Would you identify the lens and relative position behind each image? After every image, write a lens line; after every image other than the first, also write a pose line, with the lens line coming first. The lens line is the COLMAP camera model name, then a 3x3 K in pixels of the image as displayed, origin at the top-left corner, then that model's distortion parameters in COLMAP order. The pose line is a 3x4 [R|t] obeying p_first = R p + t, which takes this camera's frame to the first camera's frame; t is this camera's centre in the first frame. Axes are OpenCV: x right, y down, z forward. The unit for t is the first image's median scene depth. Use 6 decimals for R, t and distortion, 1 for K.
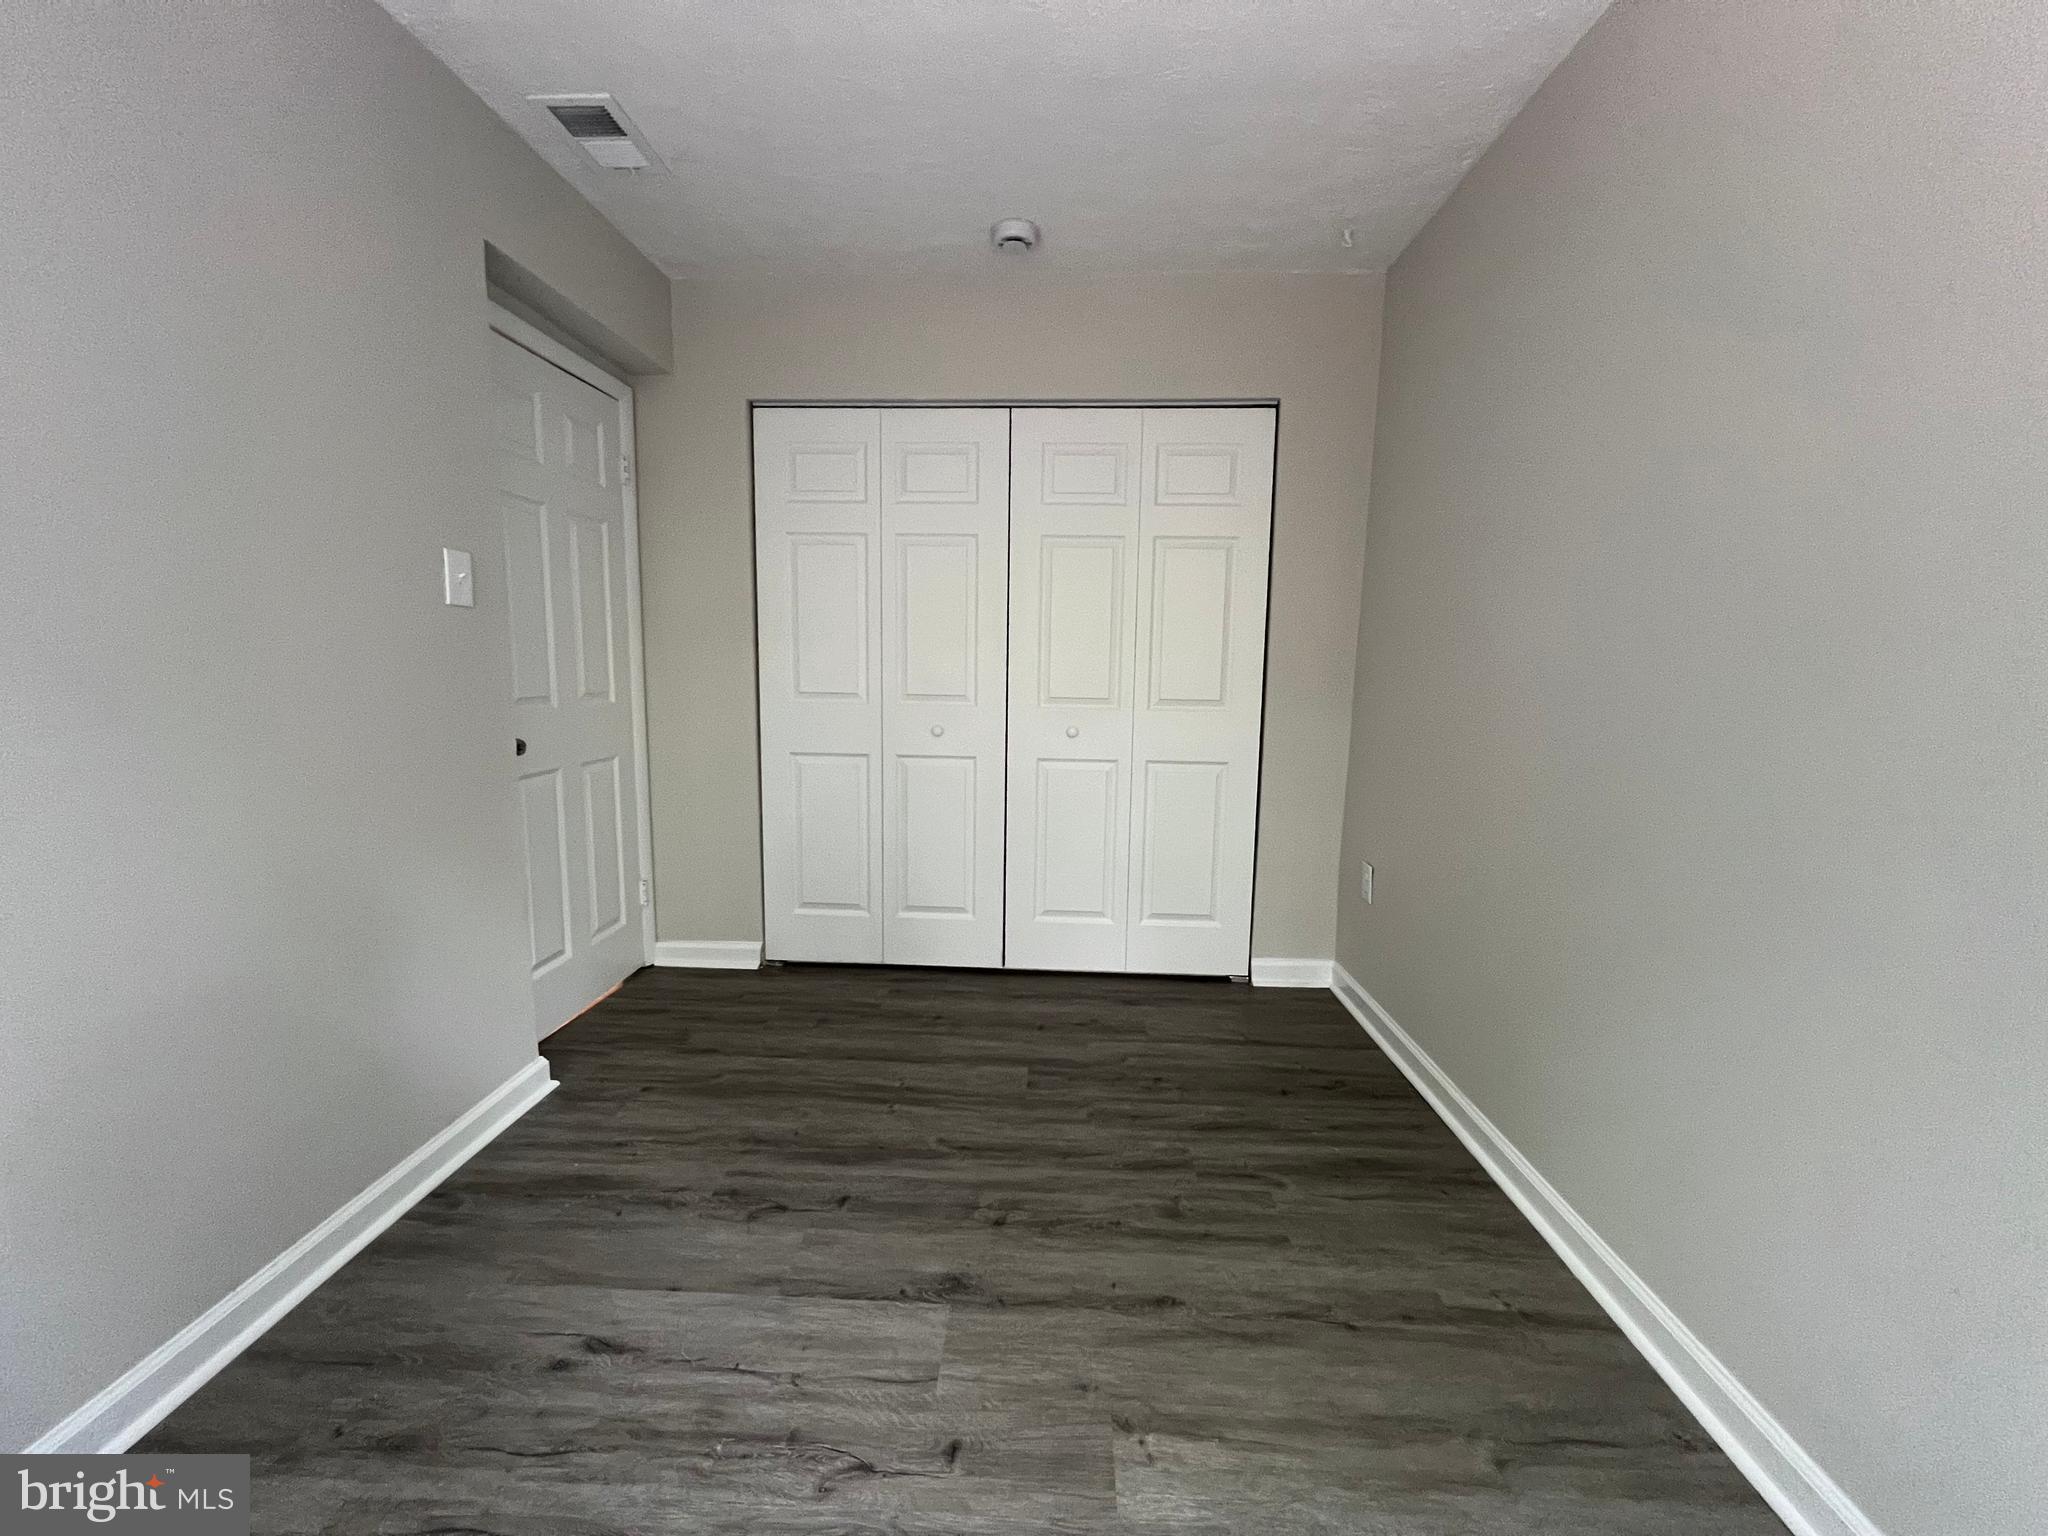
lens RADIAL K [[813.2, 0, 1024.3], [0, 813.2, 764.4], [0, 0, 1]] dist [0.002688, 0.000144]
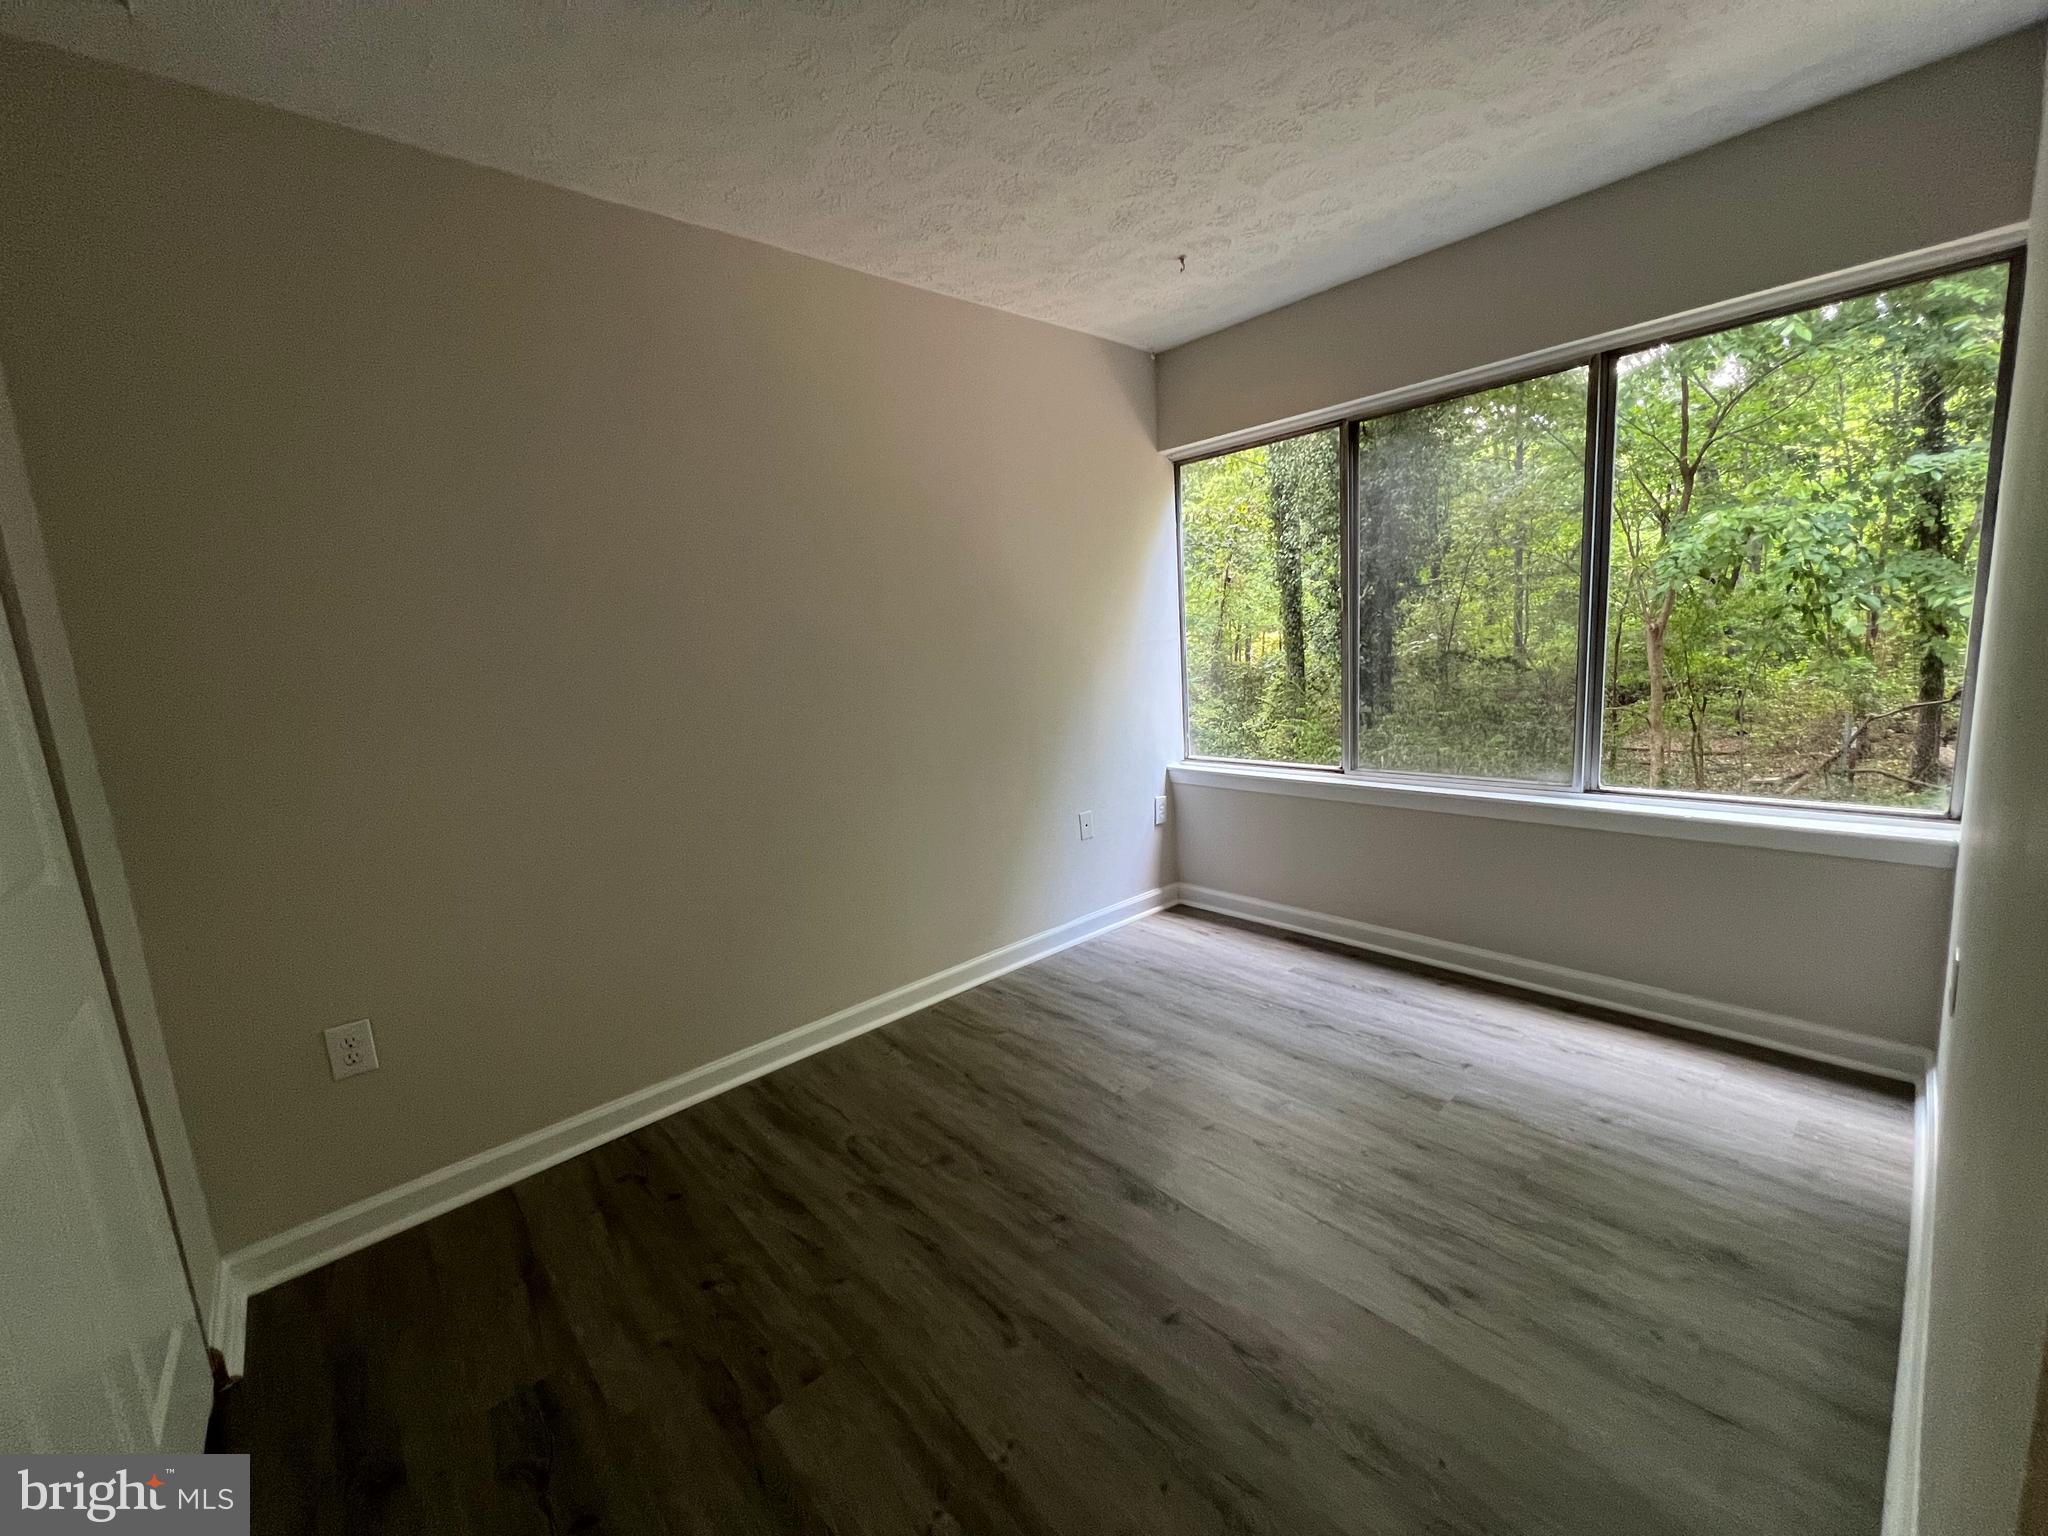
lens RADIAL K [[813.2, 0, 1025.8], [0, 813.2, 767.8], [0, 0, 1]] dist [0.002688, 0.000144]
pose [[-0.689710, -0.080441, 0.719604, -0.704096], [0.152911, 0.955217, 0.253337, -0.267912], [-0.707756, 0.284764, -0.646522, 1.529895]]
